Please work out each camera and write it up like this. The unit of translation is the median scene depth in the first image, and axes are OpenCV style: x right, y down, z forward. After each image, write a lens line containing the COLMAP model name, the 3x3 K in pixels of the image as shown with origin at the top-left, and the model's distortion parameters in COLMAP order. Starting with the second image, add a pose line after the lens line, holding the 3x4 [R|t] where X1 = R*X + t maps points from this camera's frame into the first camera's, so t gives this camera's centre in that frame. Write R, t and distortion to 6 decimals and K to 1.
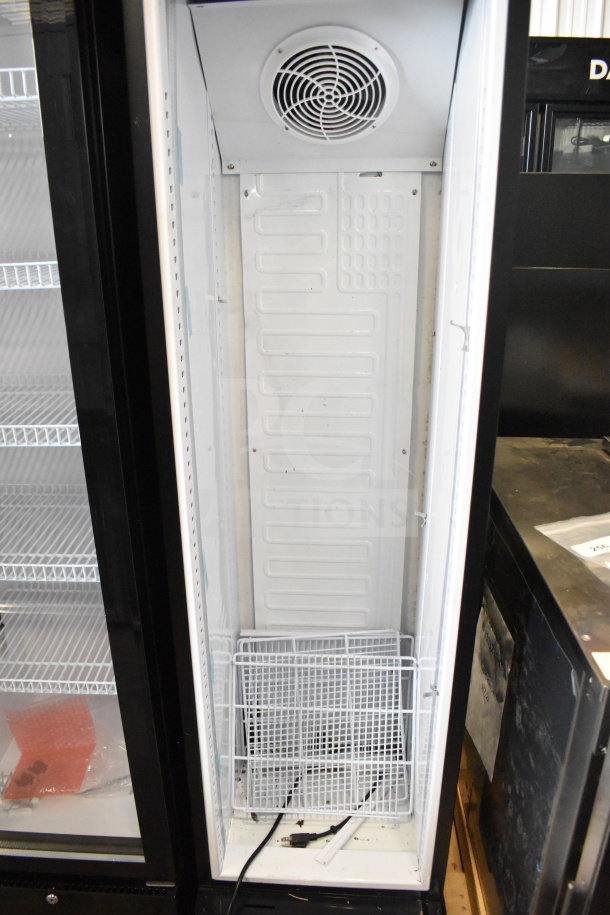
lens RADIAL K [[735.8, 0, 304.2], [0, 735.8, 472.9], [0, 0, 1]] dist [-0.089821, 0.019315]
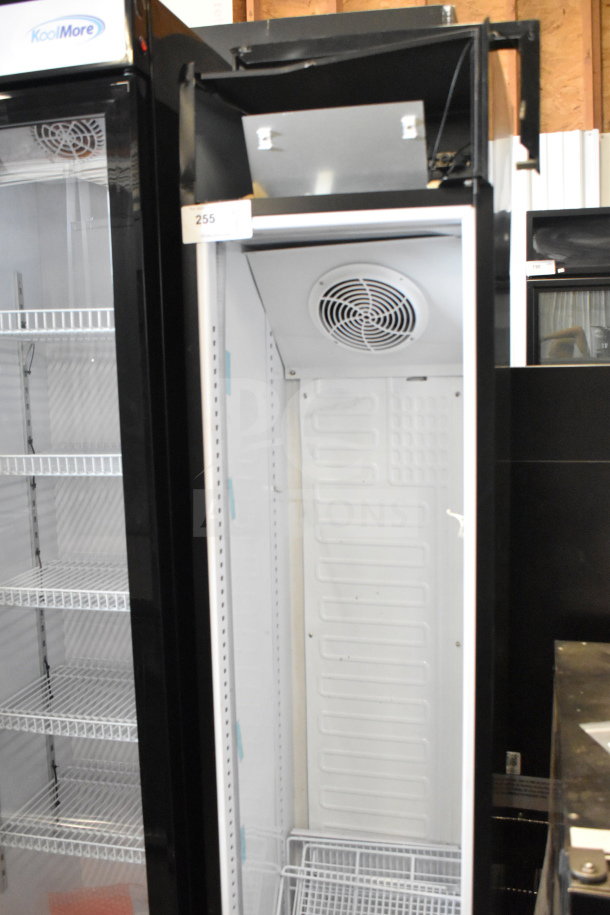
lens RADIAL K [[940.0, 0, 289.8], [0, 940.0, 456.4], [0, 0, 1]] dist [-0.077886, 0.000000]
pose [[0.975502, 0.009178, -0.219797, 0.213851], [-0.068187, 0.962537, -0.262436, 0.082664], [0.209154, 0.270994, 0.939583, -0.329101]]
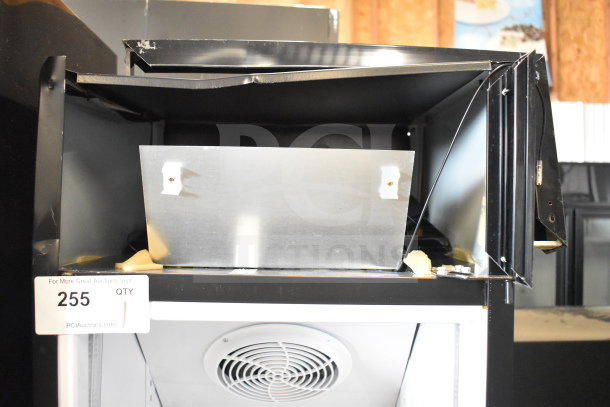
lens RADIAL K [[597.8, 0, 303.9], [0, 597.8, 202.9], [0, 0, 1]] dist [-0.080026, 0.000000]
pose [[0.996715, 0.018544, 0.078833, 0.002696], [0.013406, 0.922220, -0.386434, -0.373939], [-0.079867, 0.386222, 0.918942, 0.174537]]
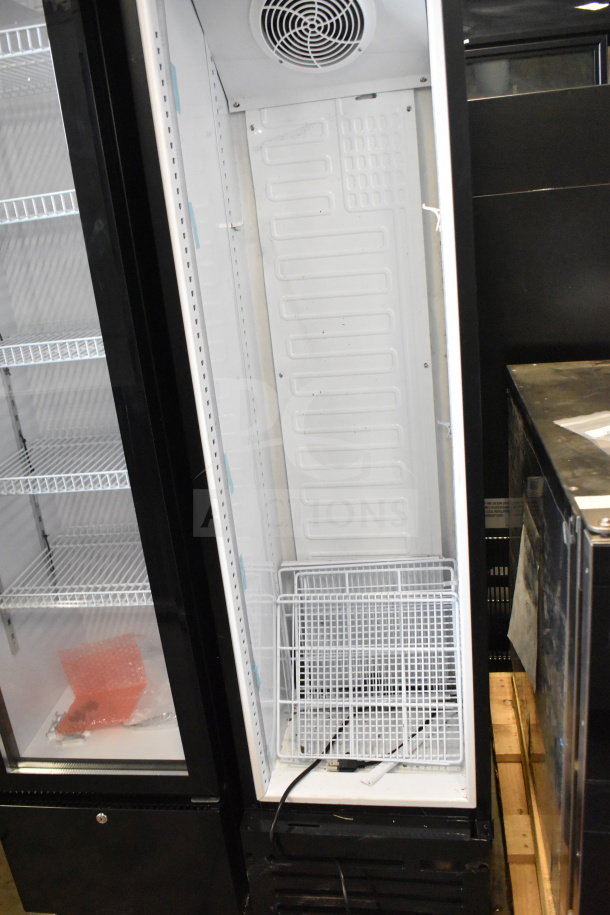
lens RADIAL K [[842.2, 0, 296.0], [0, 842.2, 460.9], [0, 0, 1]] dist [-0.074951, -0.010300]
pose [[0.989244, -0.058470, -0.134082, 0.120514], [0.051192, 0.997055, -0.057103, 0.180175], [0.137026, 0.049625, 0.989324, -0.184575]]
